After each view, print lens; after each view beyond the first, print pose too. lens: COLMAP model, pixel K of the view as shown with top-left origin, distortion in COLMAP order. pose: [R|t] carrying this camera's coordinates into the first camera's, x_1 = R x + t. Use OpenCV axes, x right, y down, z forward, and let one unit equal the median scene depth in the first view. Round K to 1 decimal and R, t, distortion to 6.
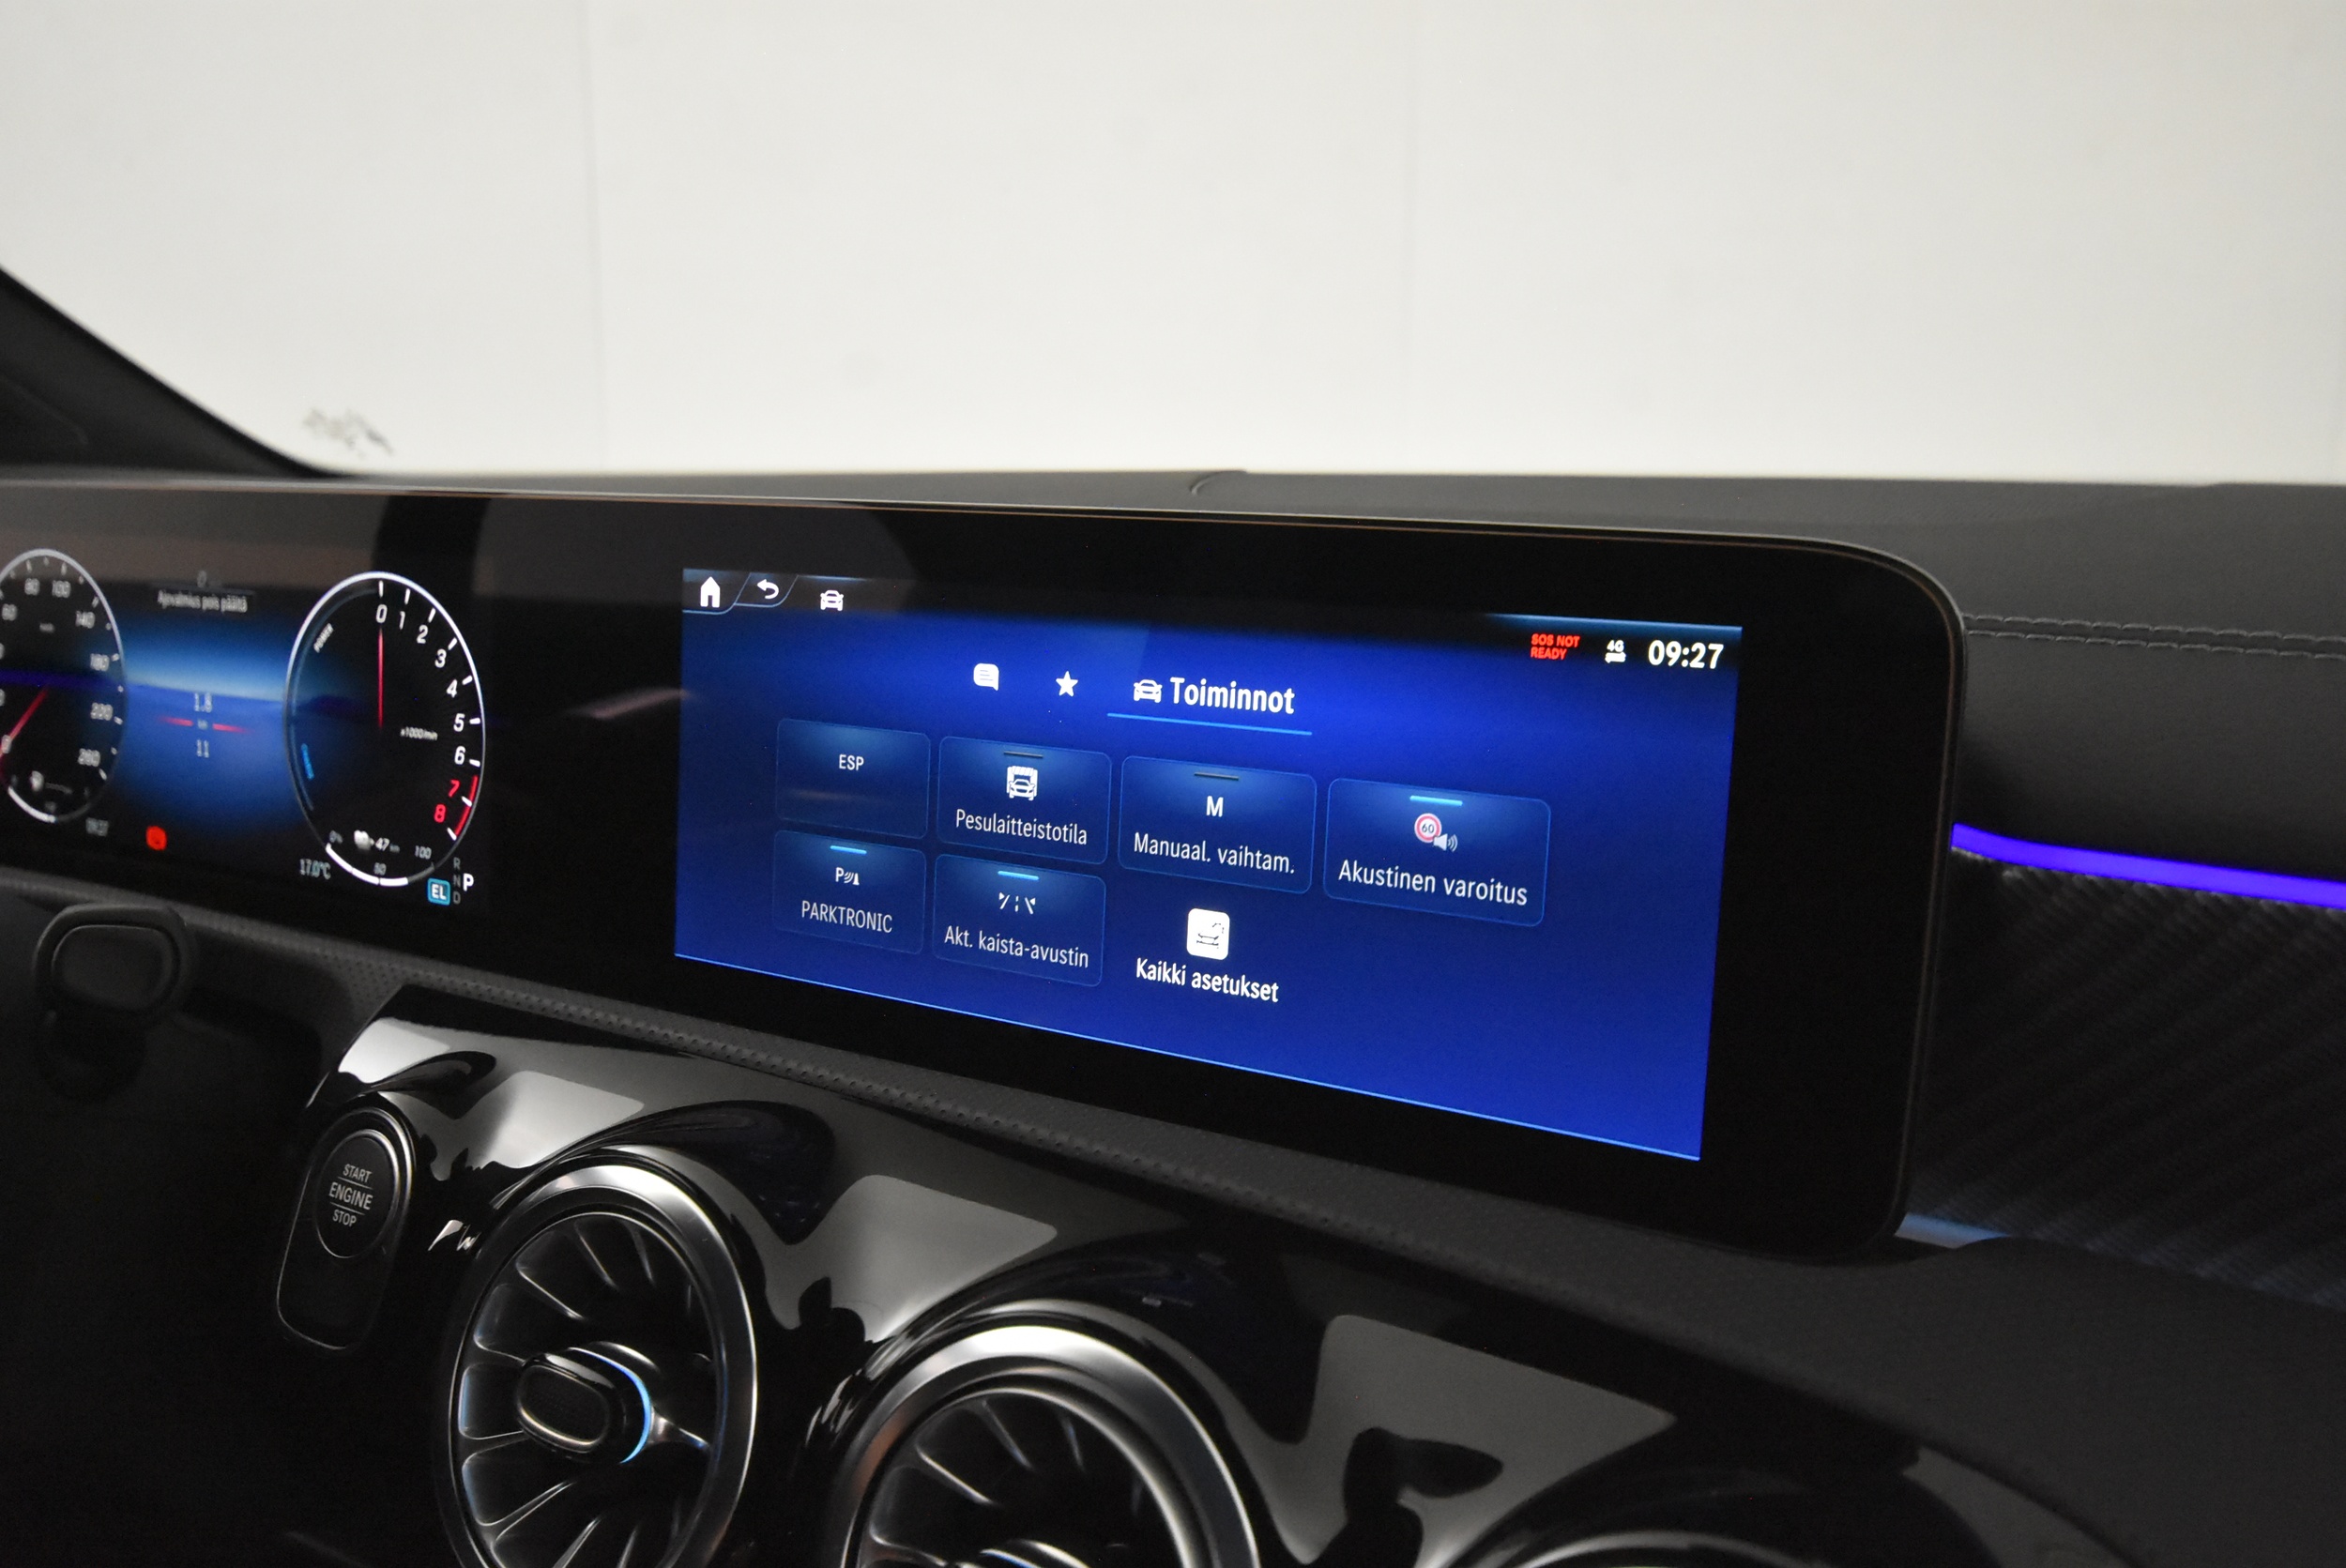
lens RADIAL K [[2091.5, 0, 1173.0], [0, 2091.5, 784.0], [0, 0, 1]] dist [0.024049, 0.020353]
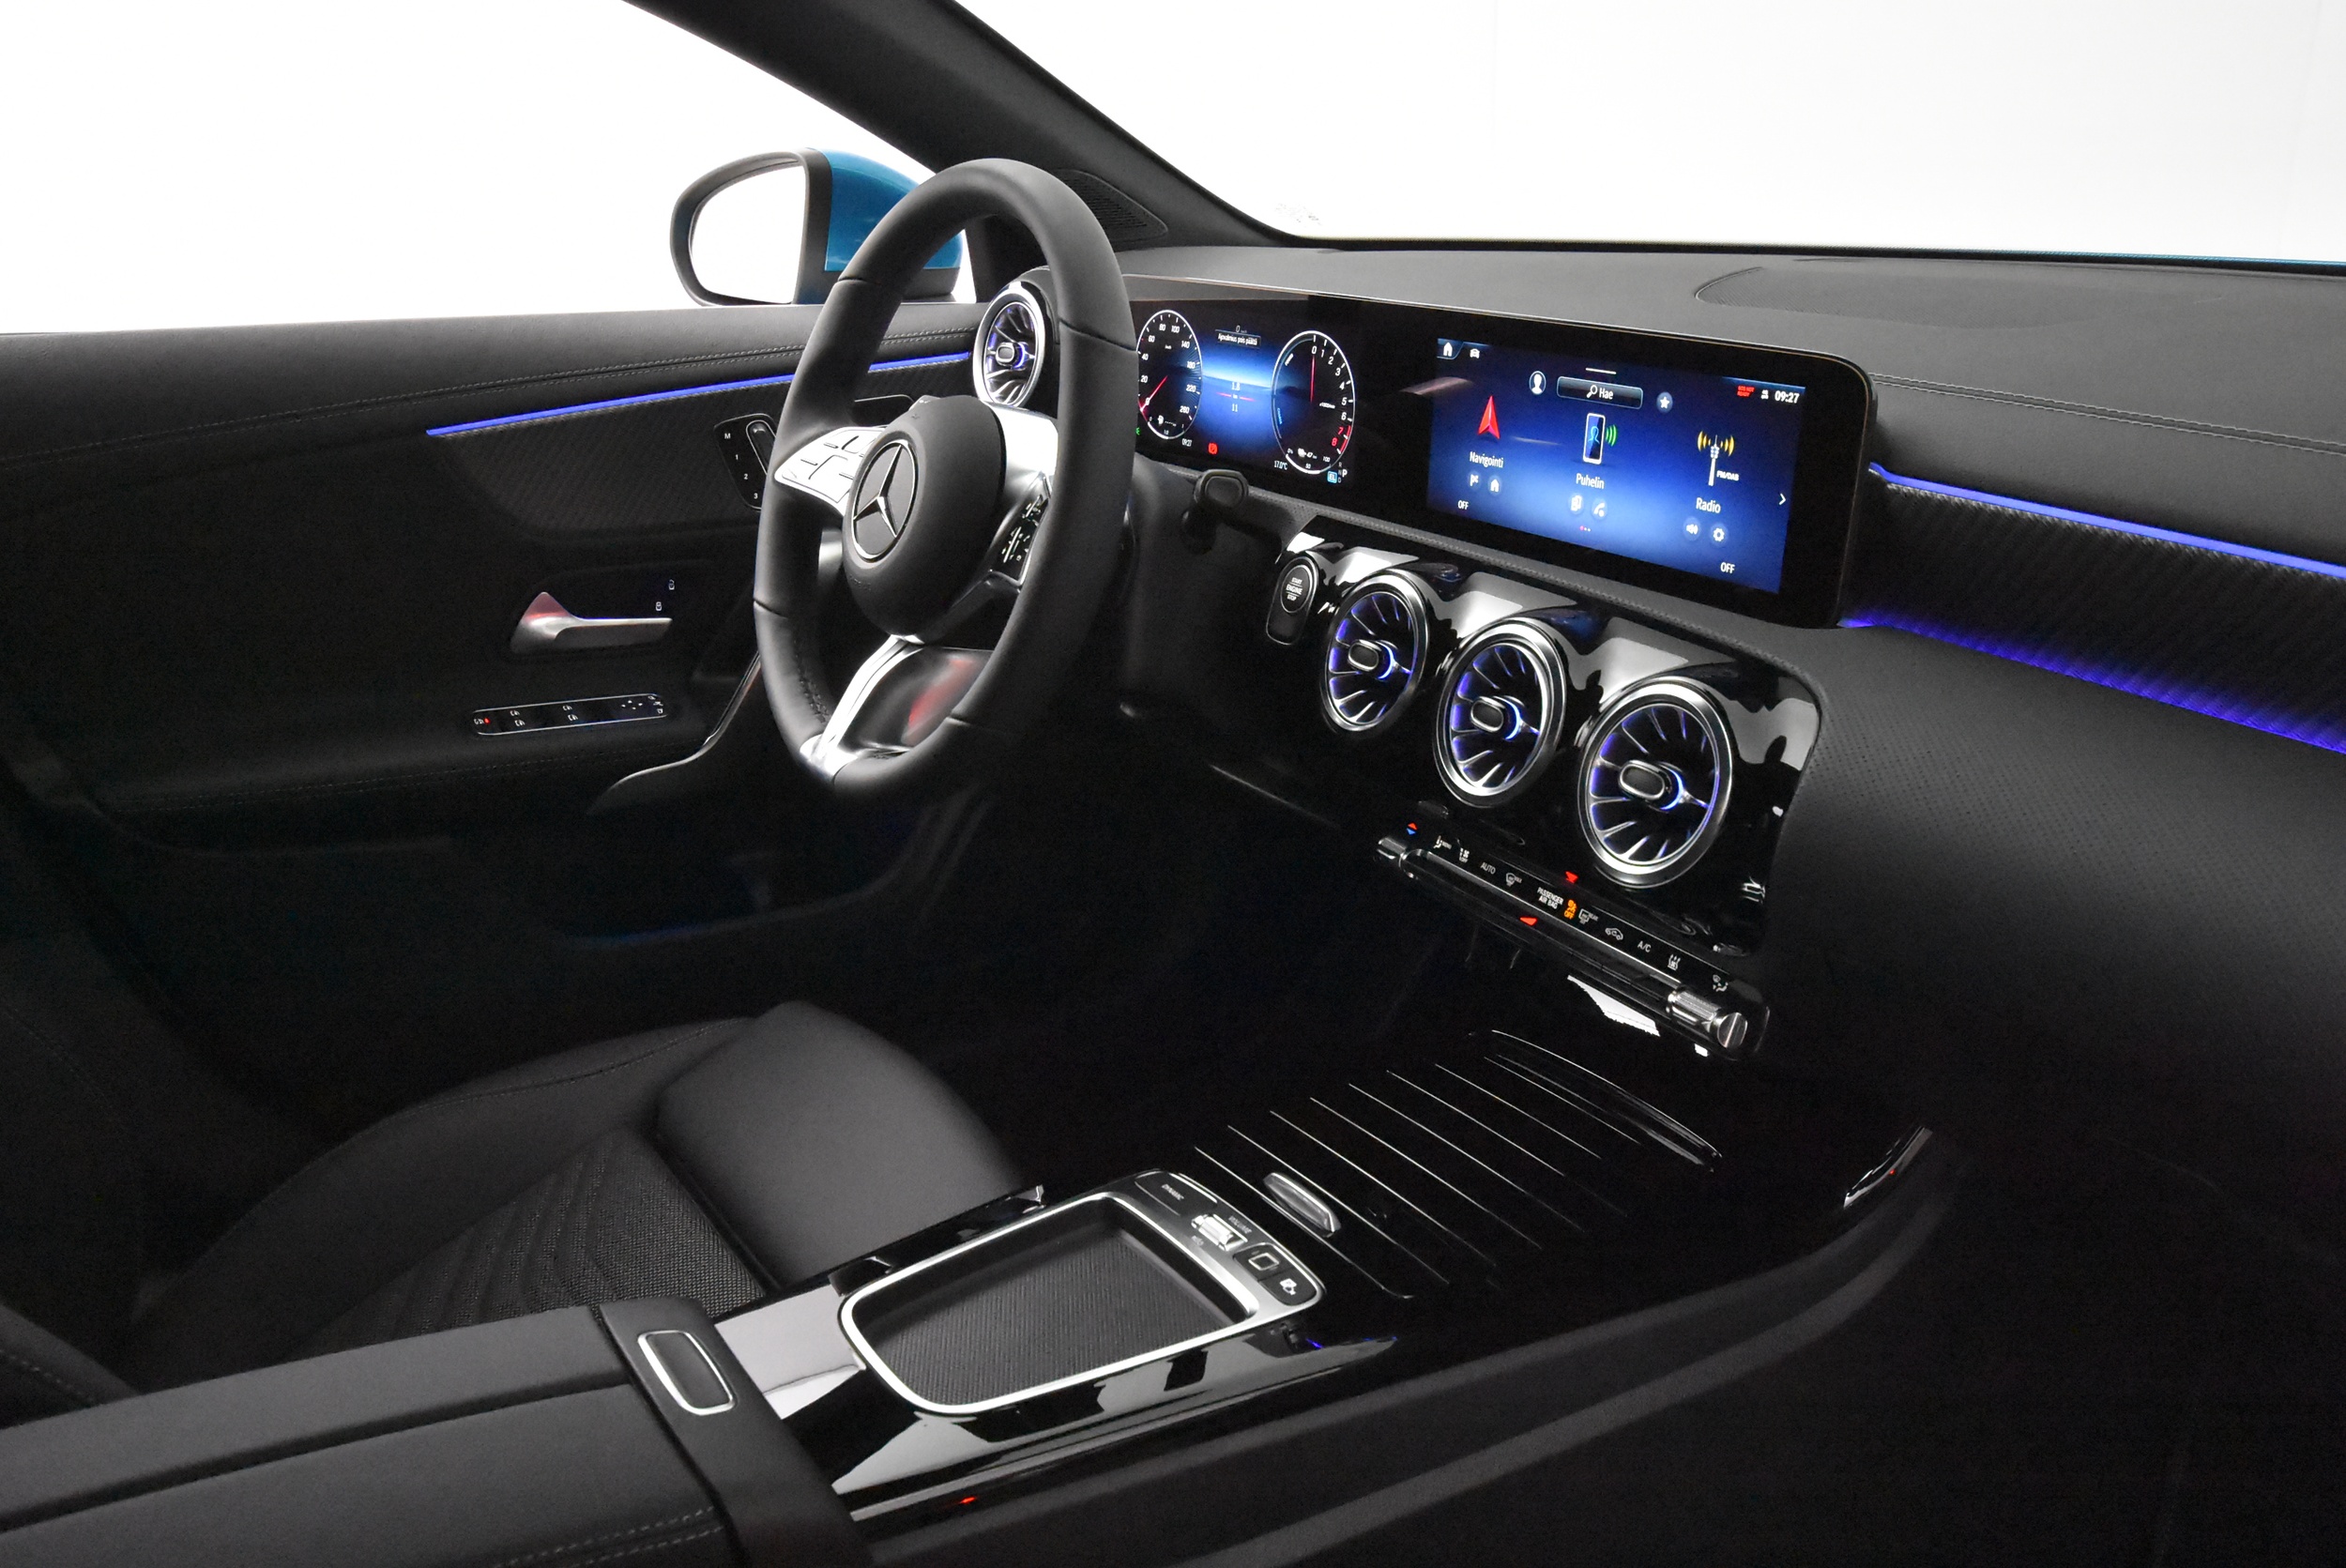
lens RADIAL K [[2091.5, 0, 1173.0], [0, 2091.5, 784.0], [0, 0, 1]] dist [0.024049, 0.020353]
pose [[0.912985, 0.101843, -0.395078, 0.413983], [-0.033362, 0.983737, 0.176491, -0.015278], [0.406628, -0.147953, 0.901534, -1.140595]]
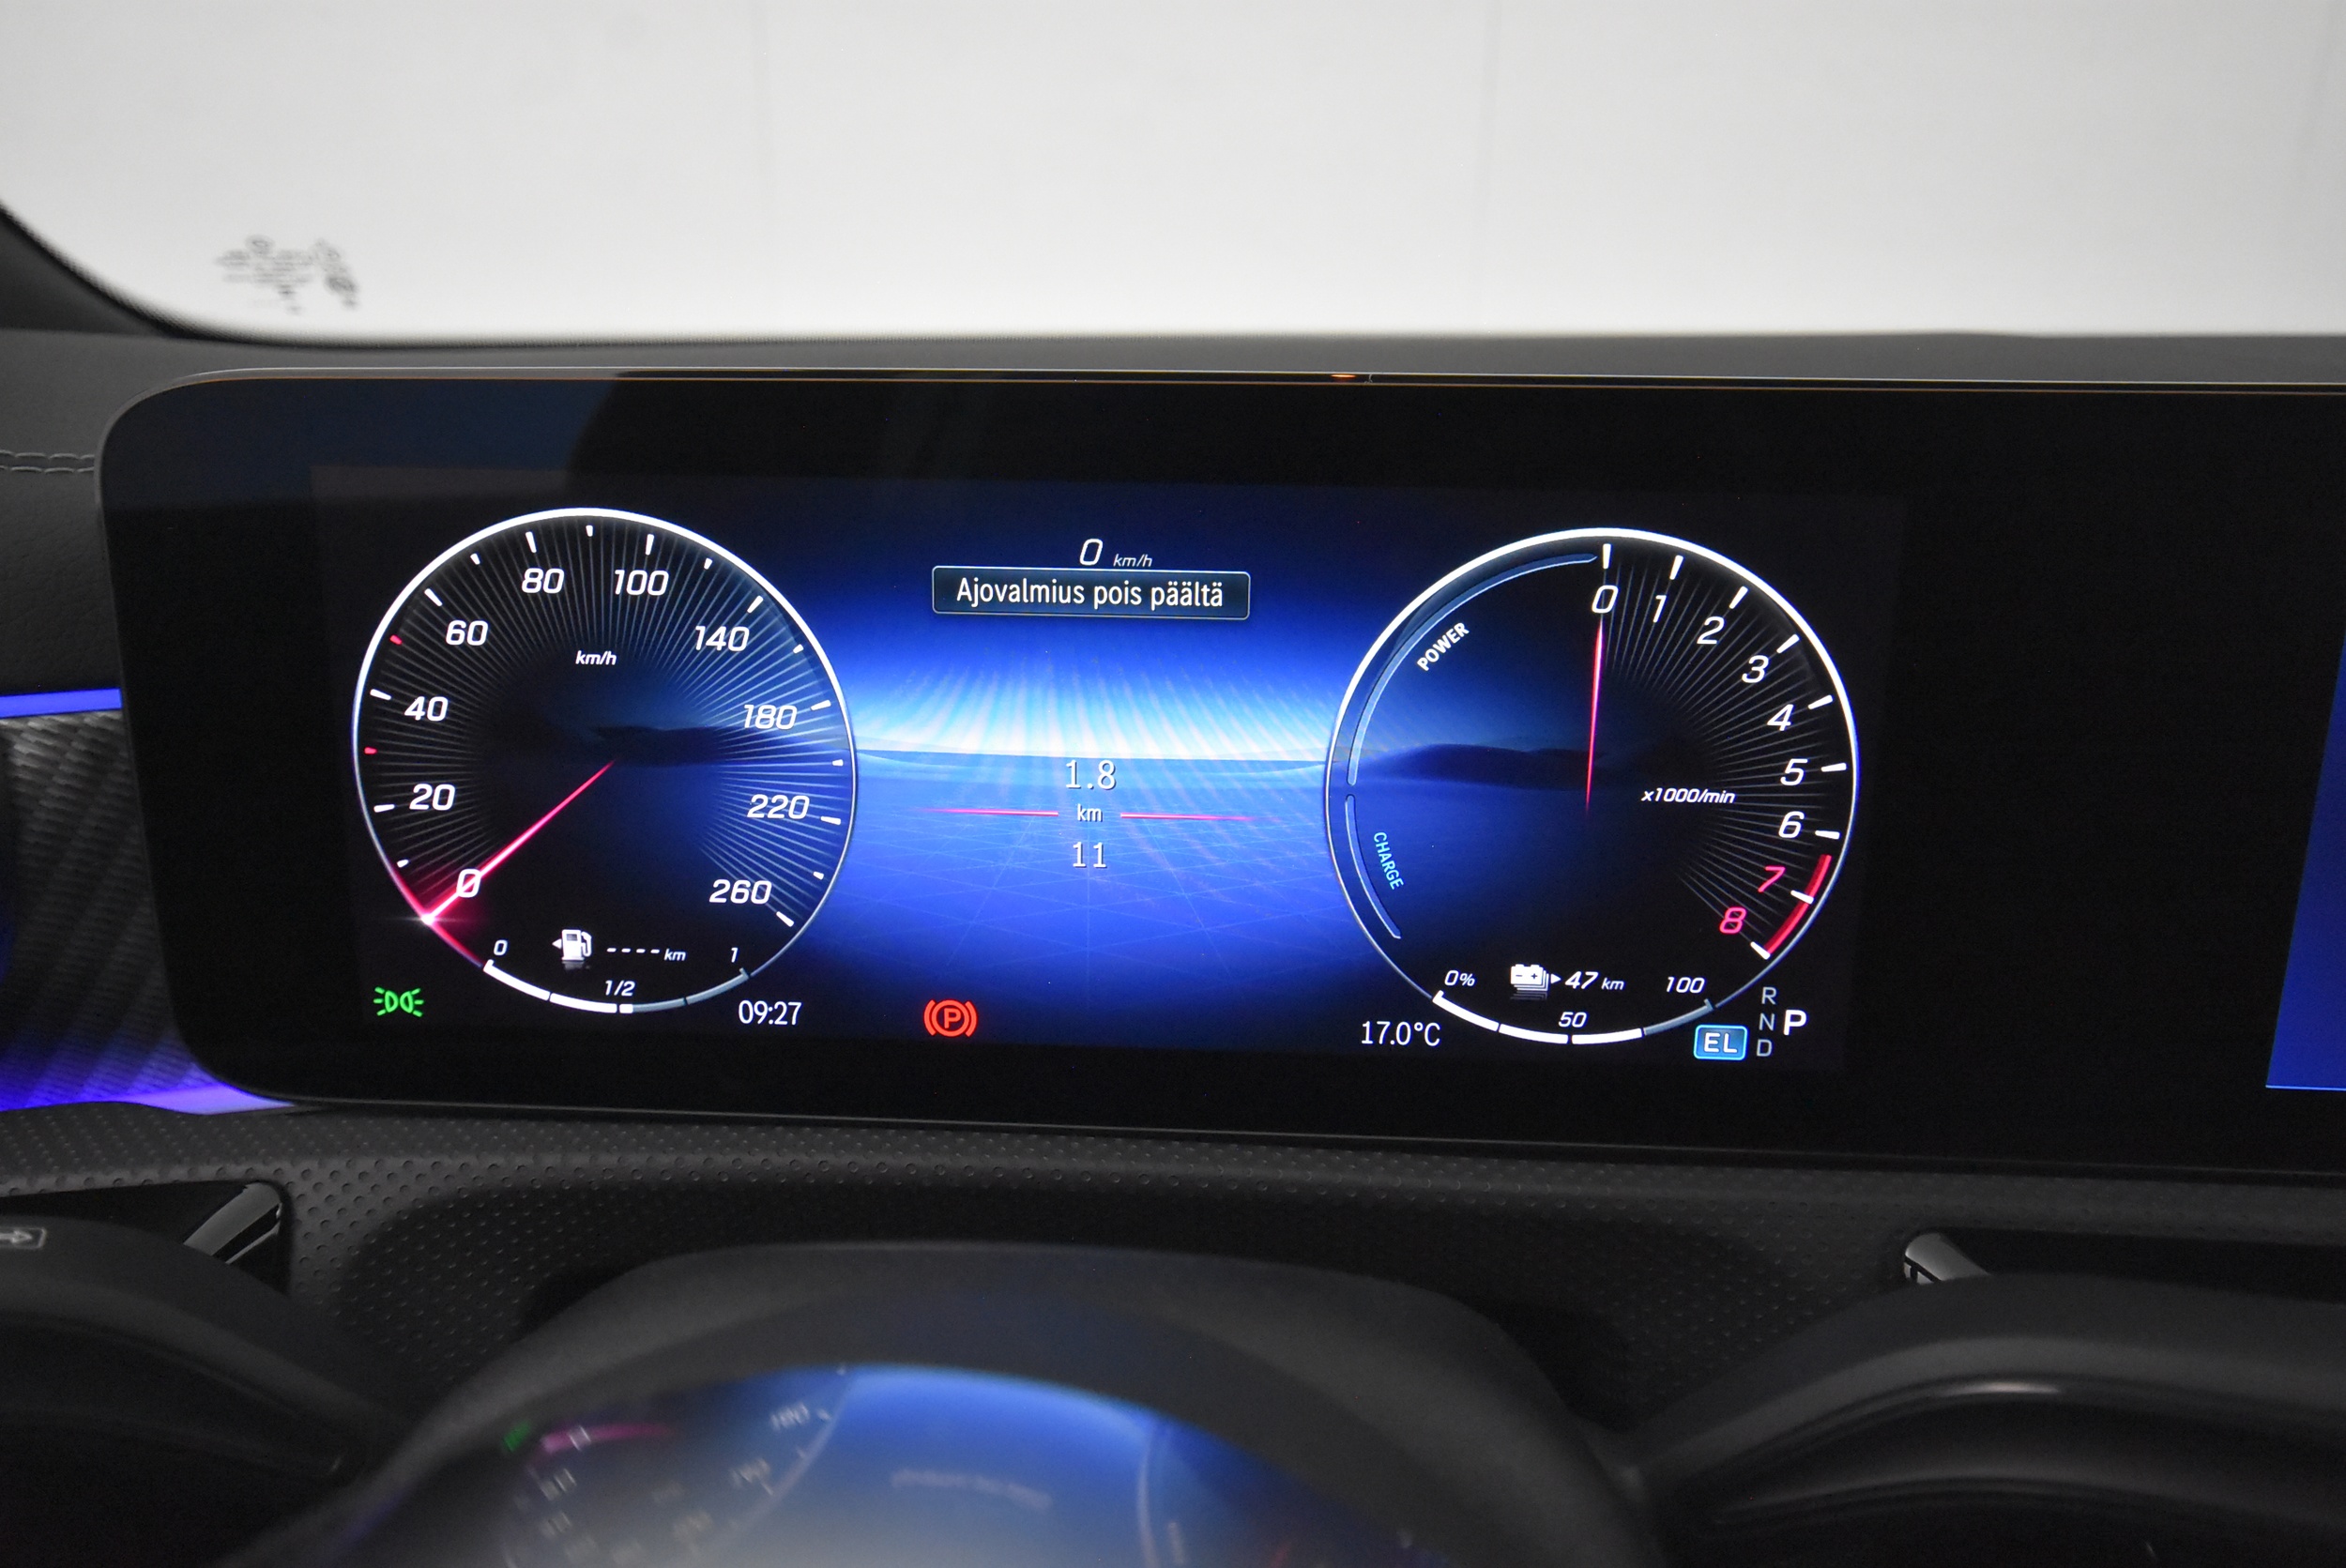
lens RADIAL K [[1556.8, 0, 1173.0], [0, 1556.8, 784.0], [0, 0, 1]] dist [-0.000942, 0.000524]
pose [[0.857036, -0.135490, 0.497124, -0.705463], [0.075207, 0.987369, 0.139449, -0.100375], [-0.509739, -0.082126, 0.856400, 0.692560]]
